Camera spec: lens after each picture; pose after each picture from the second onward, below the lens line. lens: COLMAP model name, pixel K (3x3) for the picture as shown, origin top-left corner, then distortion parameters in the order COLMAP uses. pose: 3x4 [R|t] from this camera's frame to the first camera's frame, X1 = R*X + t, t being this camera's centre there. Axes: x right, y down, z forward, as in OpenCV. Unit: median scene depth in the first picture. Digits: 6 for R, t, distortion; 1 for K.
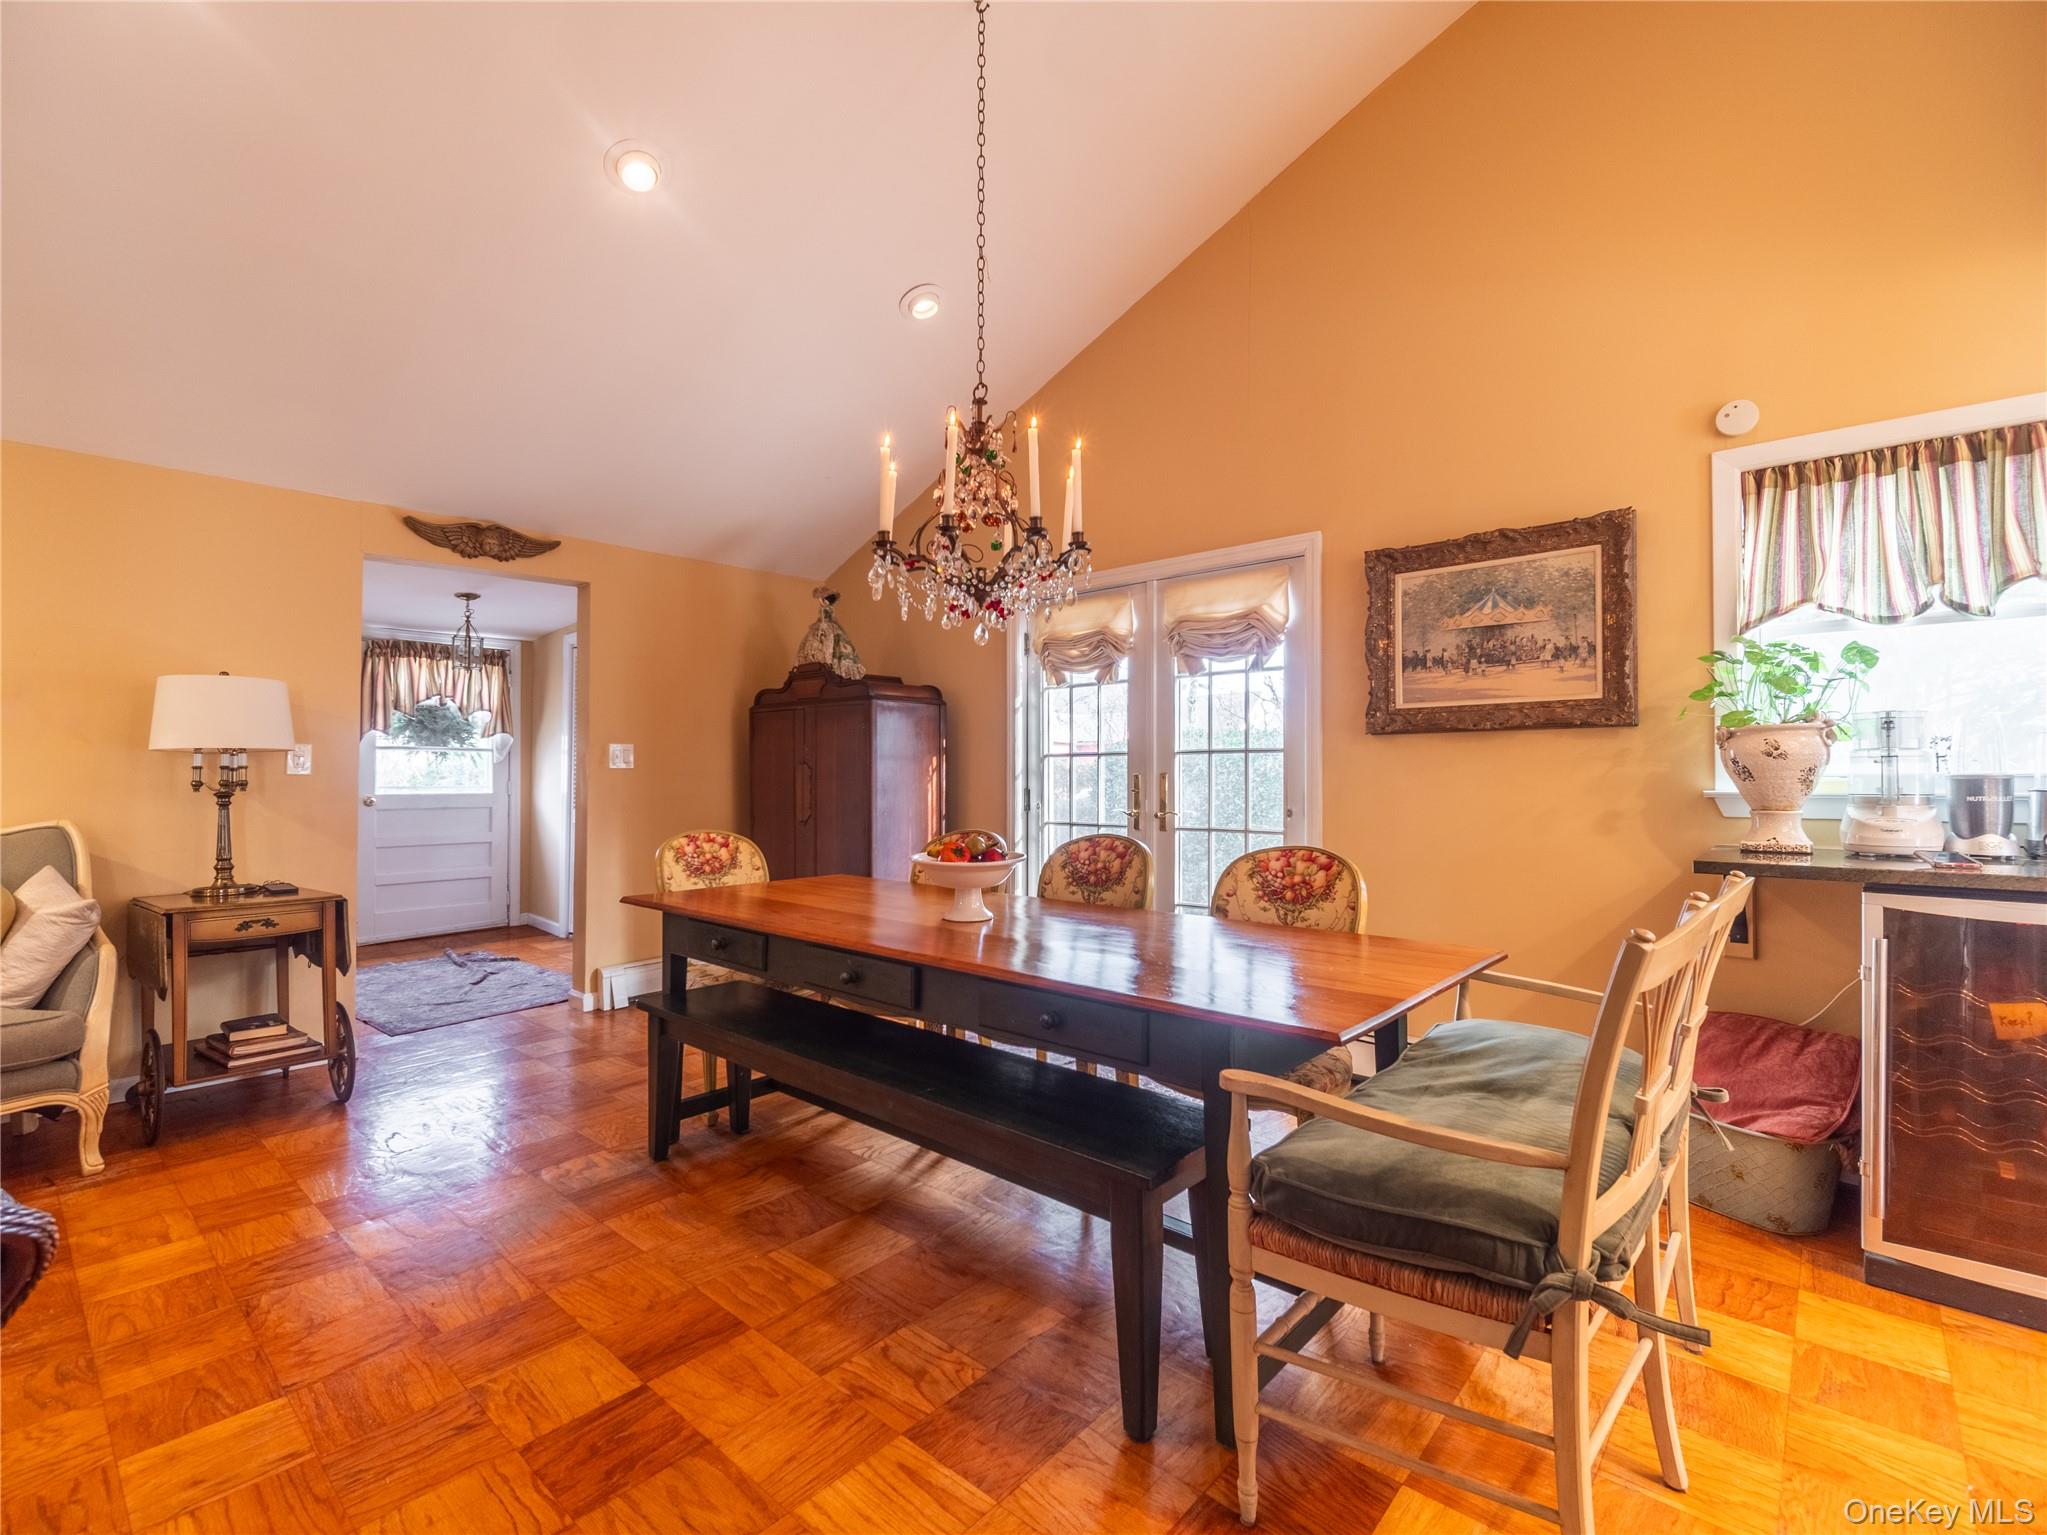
lens RADIAL K [[920.7, 0, 1029.8], [0, 920.7, 766.7], [0, 0, 1]] dist [-0.004168, -0.002027]
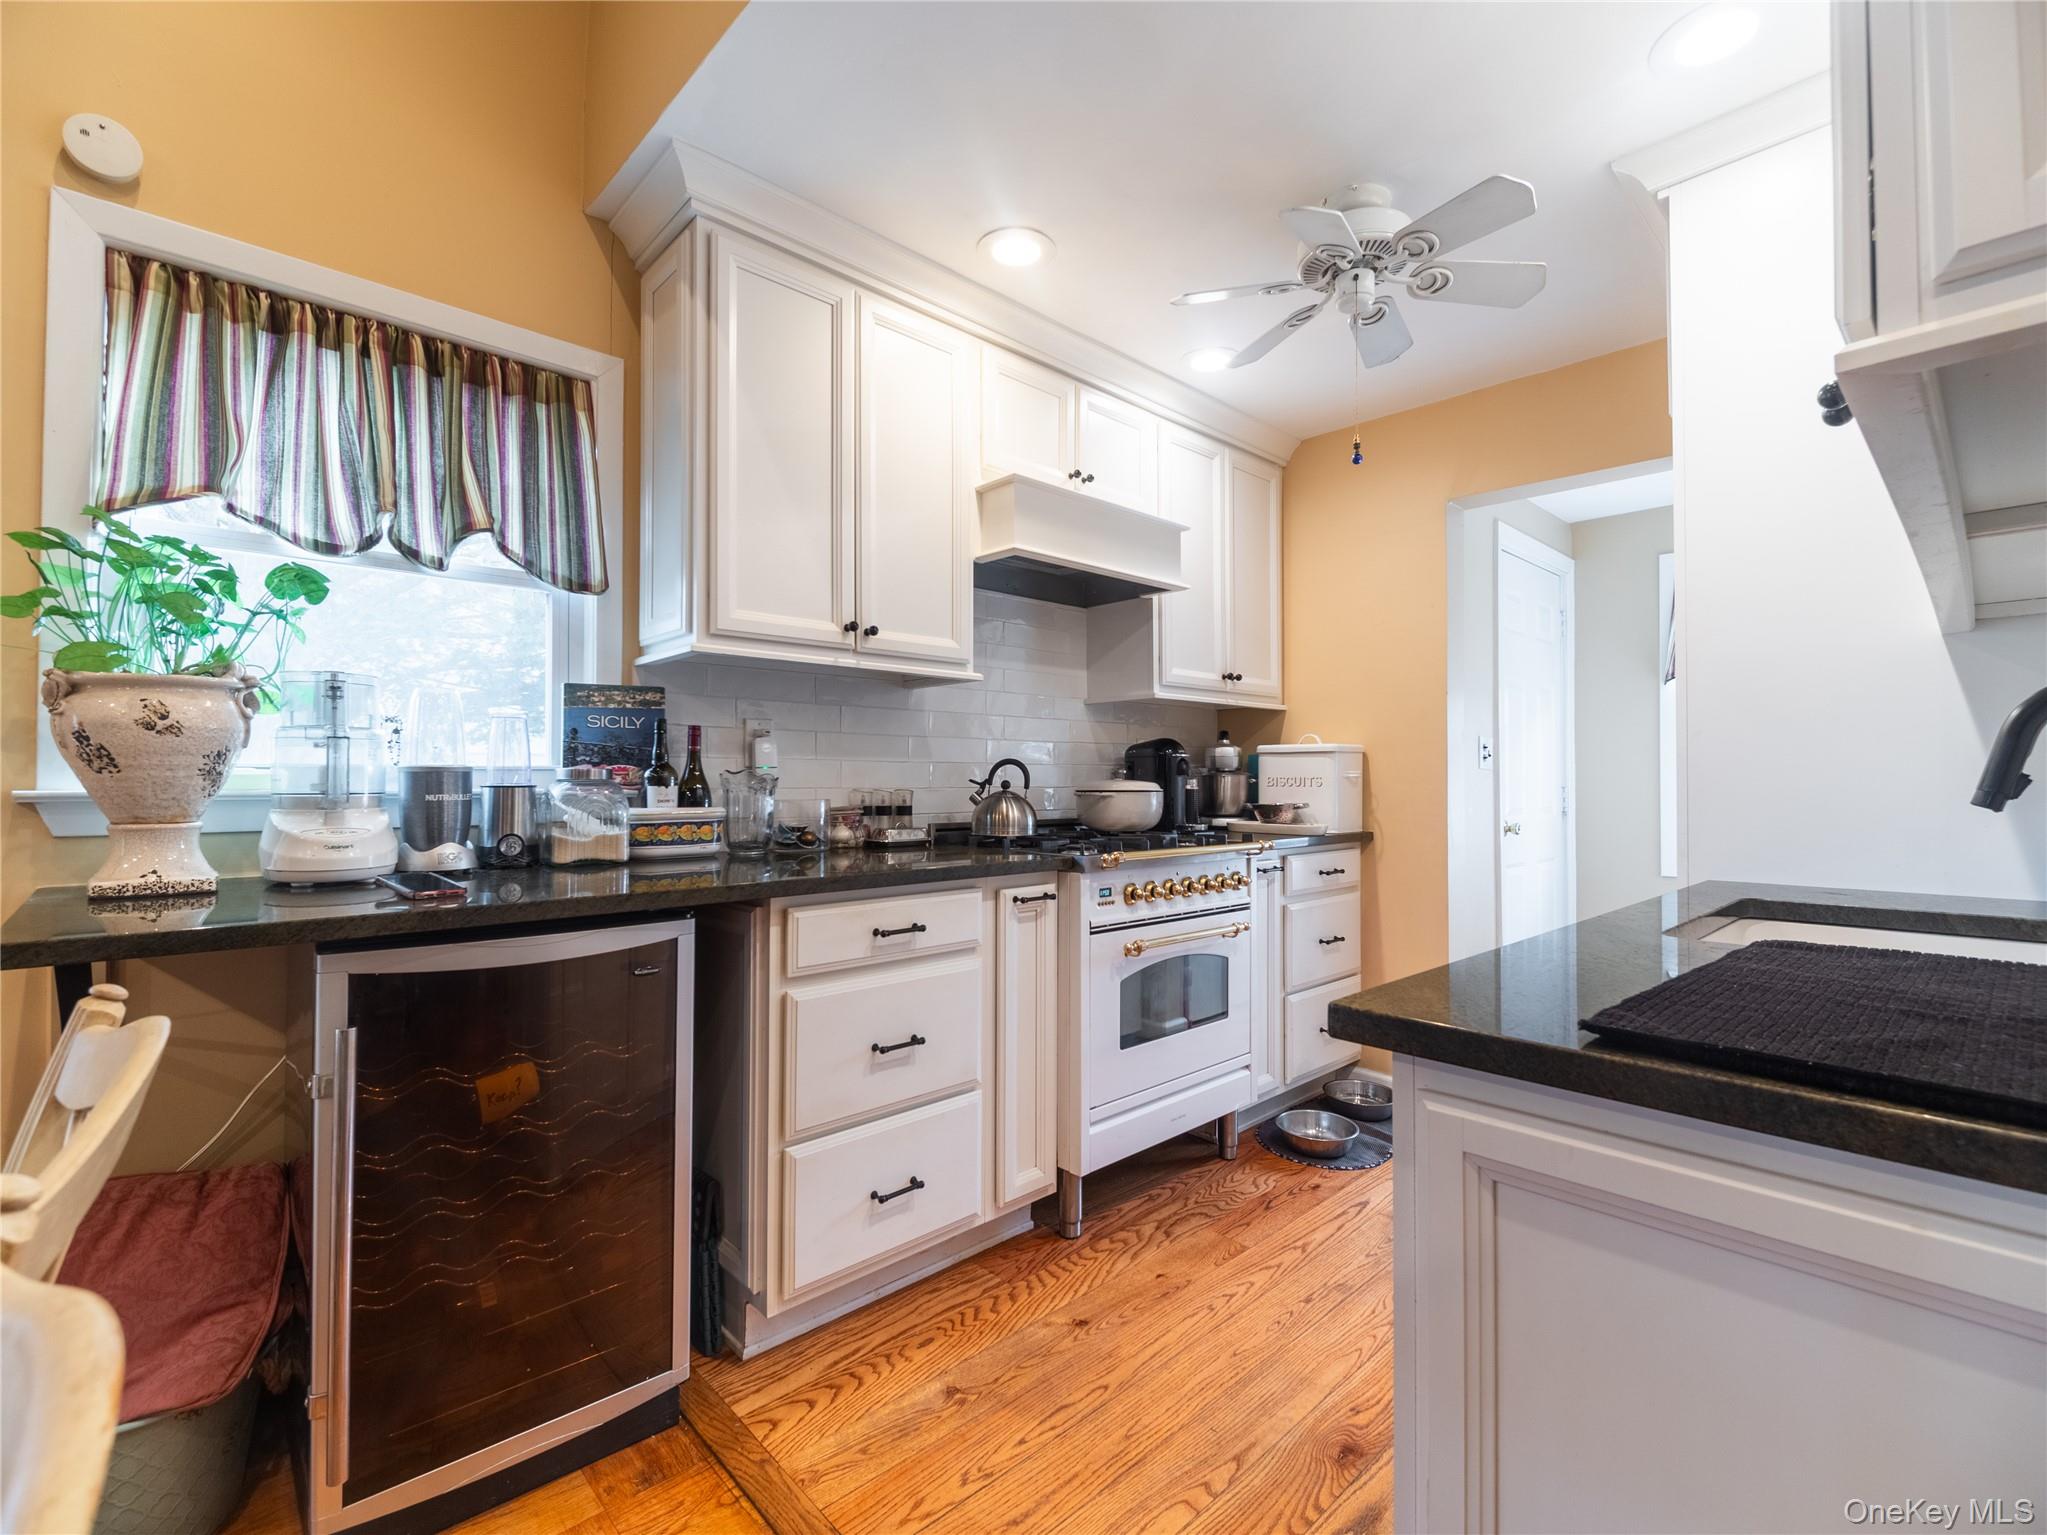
lens RADIAL K [[920.7, 0, 1012.4], [0, 920.7, 771.8], [0, 0, 1]] dist [-0.004168, -0.002027]
pose [[0.102497, 0.008807, 0.994694, 0.288440], [-0.021834, 0.999740, -0.006602, 0.007124], [-0.994494, -0.021041, 0.102663, 0.398972]]
